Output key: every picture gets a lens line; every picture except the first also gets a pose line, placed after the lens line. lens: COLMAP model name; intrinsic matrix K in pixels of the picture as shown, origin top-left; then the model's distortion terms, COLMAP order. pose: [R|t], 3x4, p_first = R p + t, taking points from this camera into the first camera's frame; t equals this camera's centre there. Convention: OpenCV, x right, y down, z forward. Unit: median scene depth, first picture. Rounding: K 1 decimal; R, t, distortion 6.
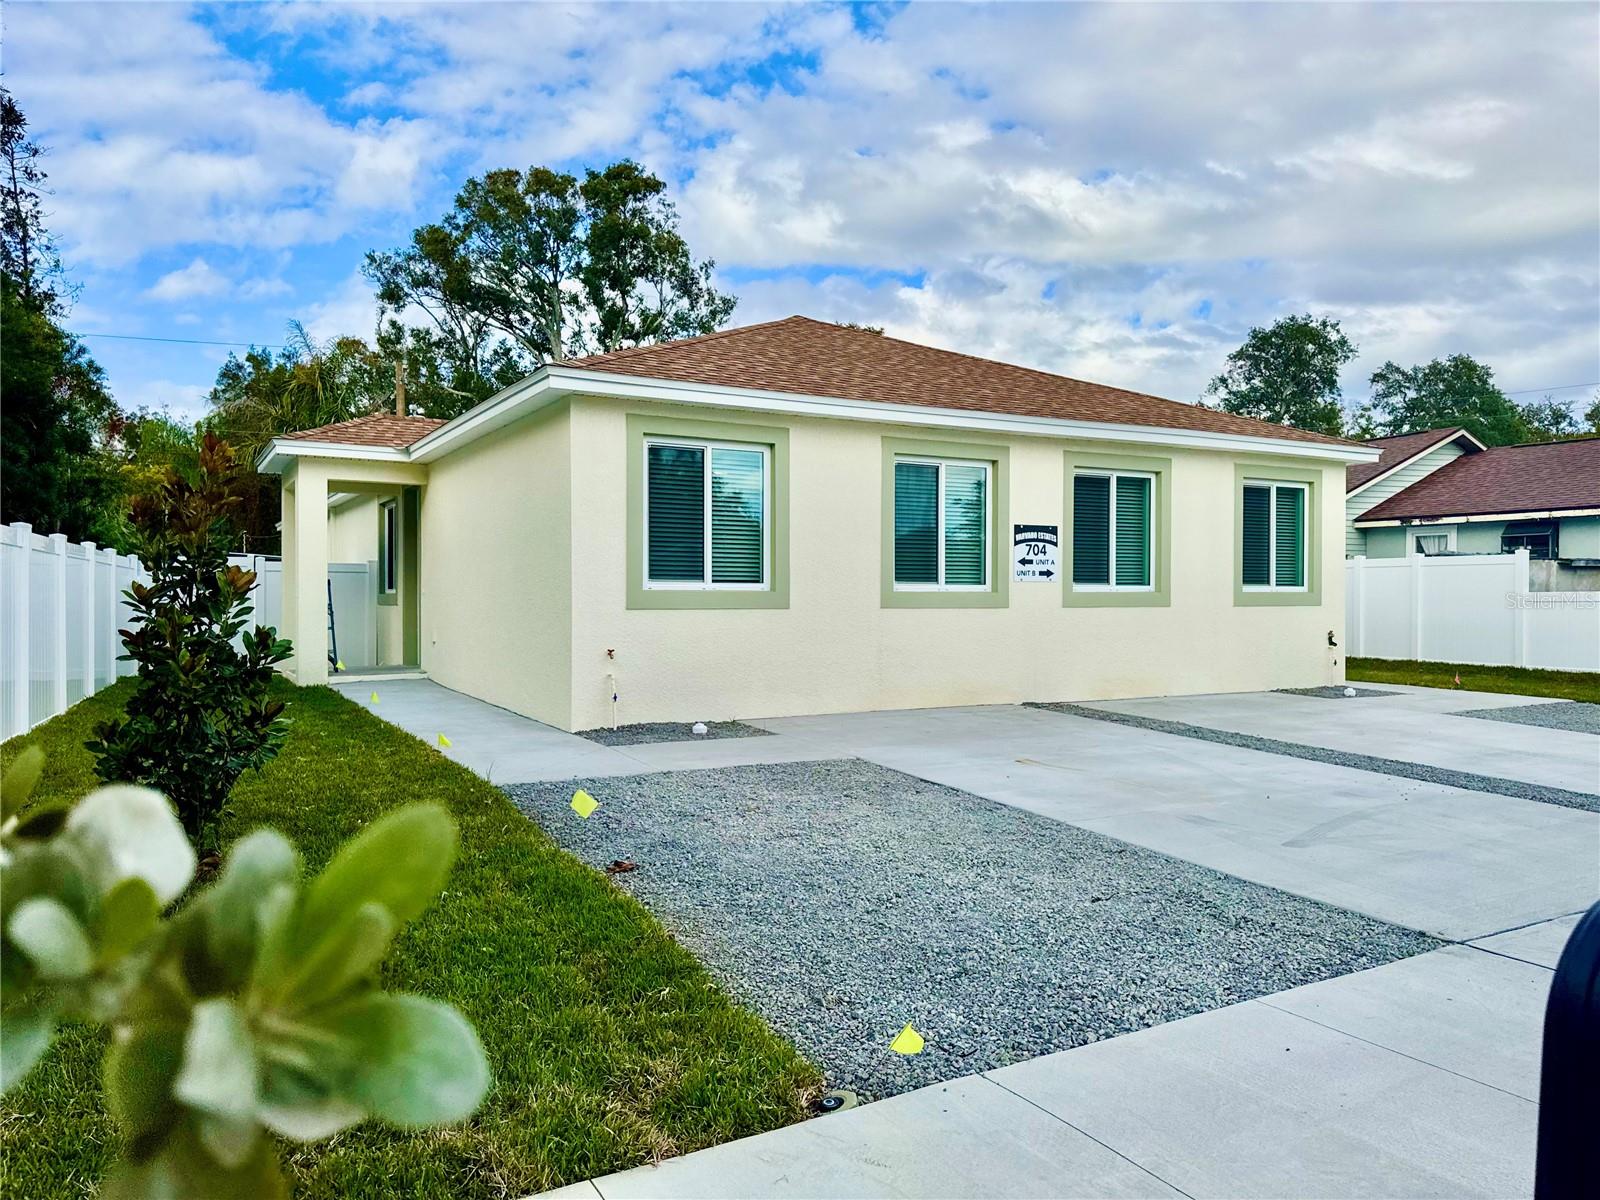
lens RADIAL K [[1127.1, 0, 800.0], [0, 1127.1, 600.9], [0, 0, 1]] dist [0.076552, -0.087246]
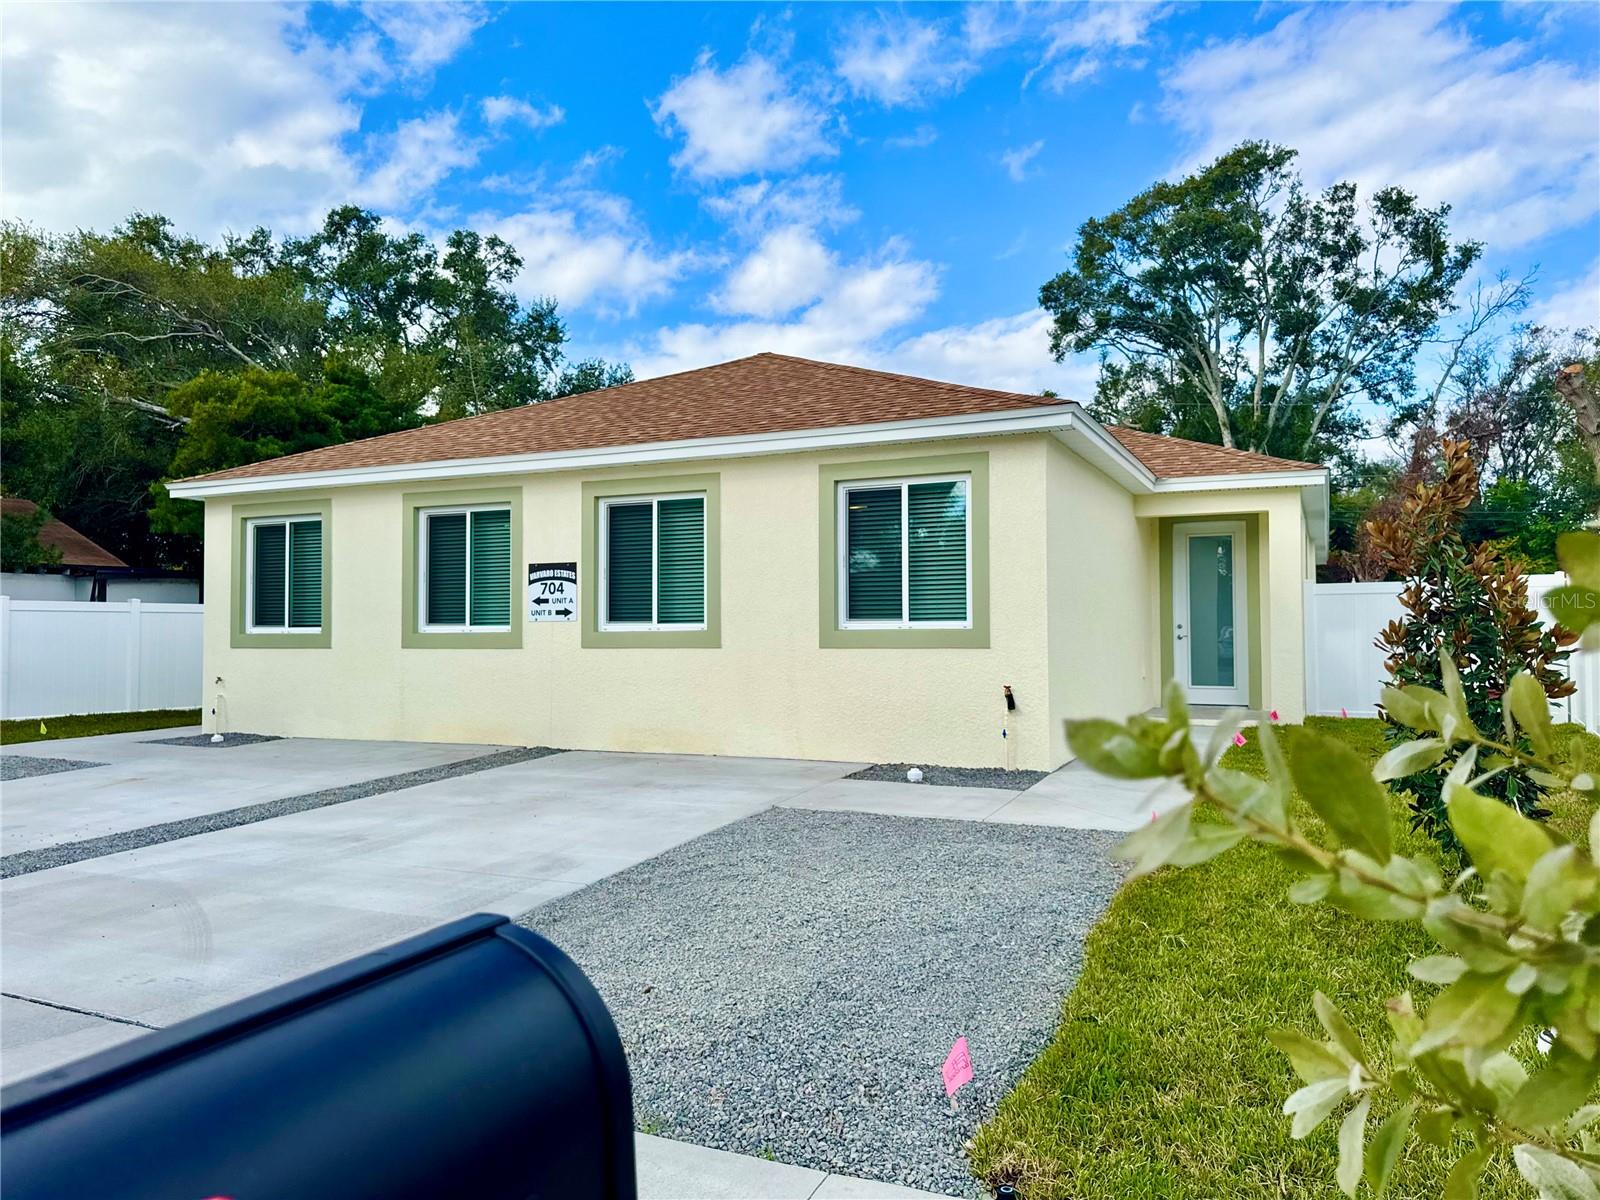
lens RADIAL K [[1127.1, 0, 801.0], [0, 1127.1, 597.6], [0, 0, 1]] dist [0.076552, -0.087246]
pose [[0.596935, -0.029105, -0.801762, 1.095441], [0.000575, 0.999357, -0.035850, -0.002449], [0.802289, 0.020939, 0.596568, 0.587782]]
